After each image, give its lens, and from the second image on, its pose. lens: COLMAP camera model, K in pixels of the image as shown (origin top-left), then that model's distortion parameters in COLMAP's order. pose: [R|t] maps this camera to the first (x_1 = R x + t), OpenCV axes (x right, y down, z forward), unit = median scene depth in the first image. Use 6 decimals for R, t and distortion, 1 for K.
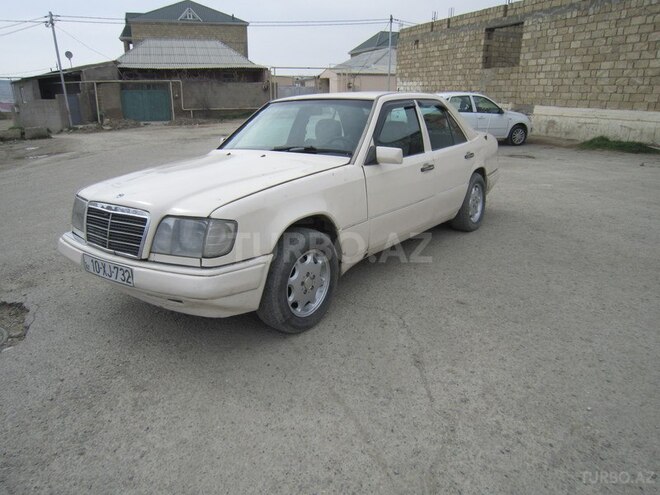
lens RADIAL K [[489.6, 0, 330.9], [0, 489.6, 250.3], [0, 0, 1]] dist [-0.033648, 0.008589]
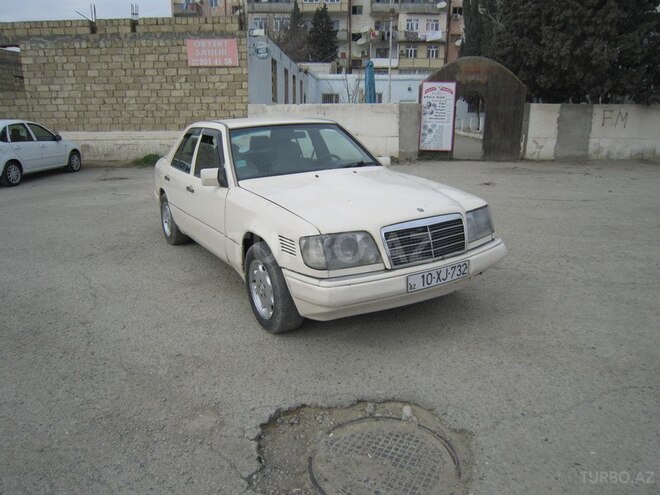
lens RADIAL K [[489.6, 0, 329.8], [0, 489.6, 247.2], [0, 0, 1]] dist [-0.033648, 0.008589]
pose [[0.364541, -0.245630, 0.898207, -0.369226], [0.293090, 0.945824, 0.139699, -0.060253], [-0.883860, 0.212330, 0.416783, 0.178704]]
